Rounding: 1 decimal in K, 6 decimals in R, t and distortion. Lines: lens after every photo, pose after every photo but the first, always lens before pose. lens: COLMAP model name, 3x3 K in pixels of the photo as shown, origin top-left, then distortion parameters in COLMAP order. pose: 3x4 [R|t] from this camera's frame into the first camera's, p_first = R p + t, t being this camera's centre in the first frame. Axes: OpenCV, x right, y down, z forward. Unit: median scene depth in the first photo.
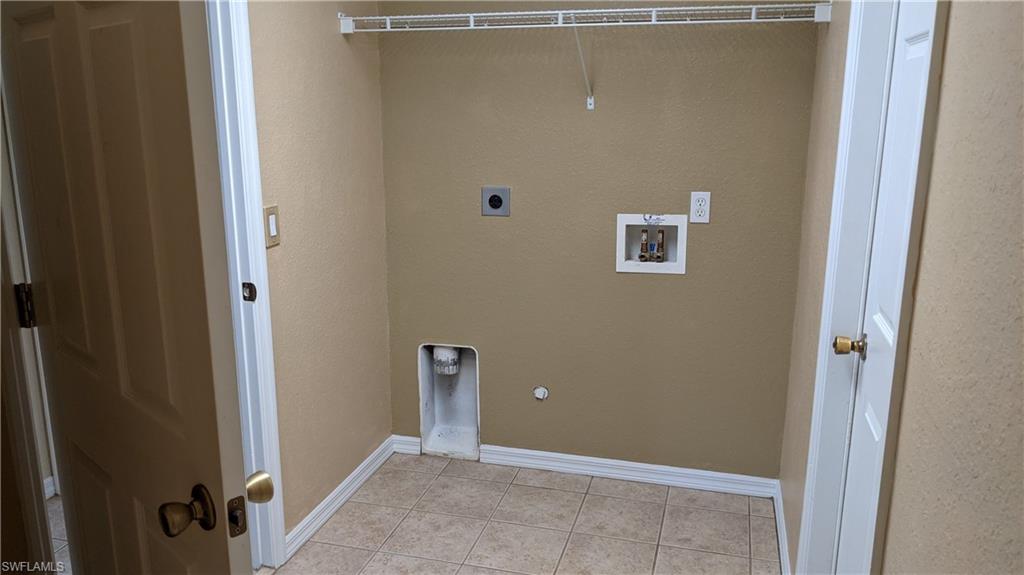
lens RADIAL K [[810.7, 0, 510.9], [0, 810.7, 292.1], [0, 0, 1]] dist [0.041872, -0.075658]
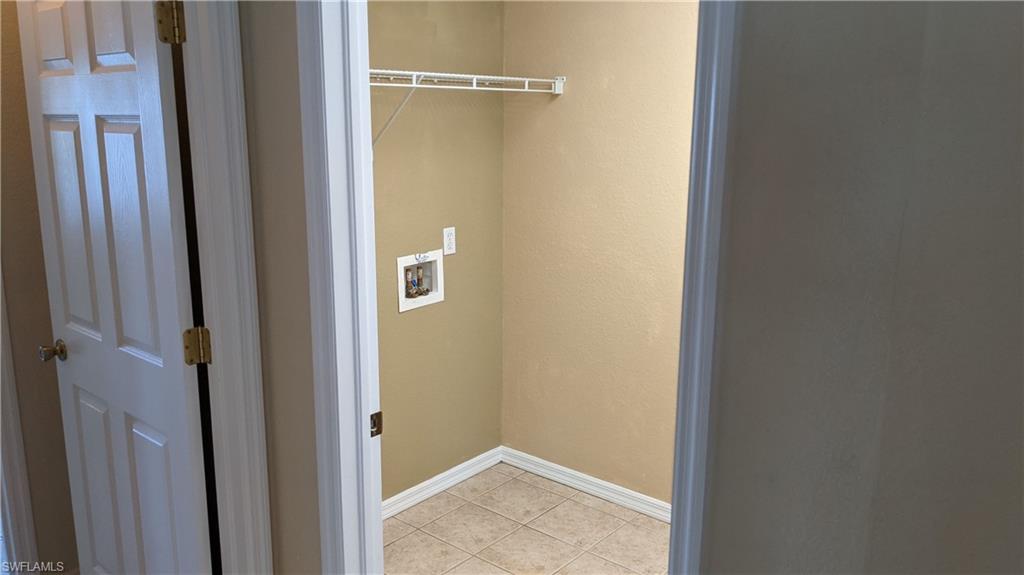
lens RADIAL K [[731.4, 0, 513.6], [0, 731.4, 257.7], [0, 0, 1]] dist [0.007284, 0.003559]
pose [[0.467377, -0.155760, 0.870228, -0.640653], [0.223008, 0.973295, 0.054436, -0.116836], [-0.855468, 0.168626, 0.489632, 0.406014]]
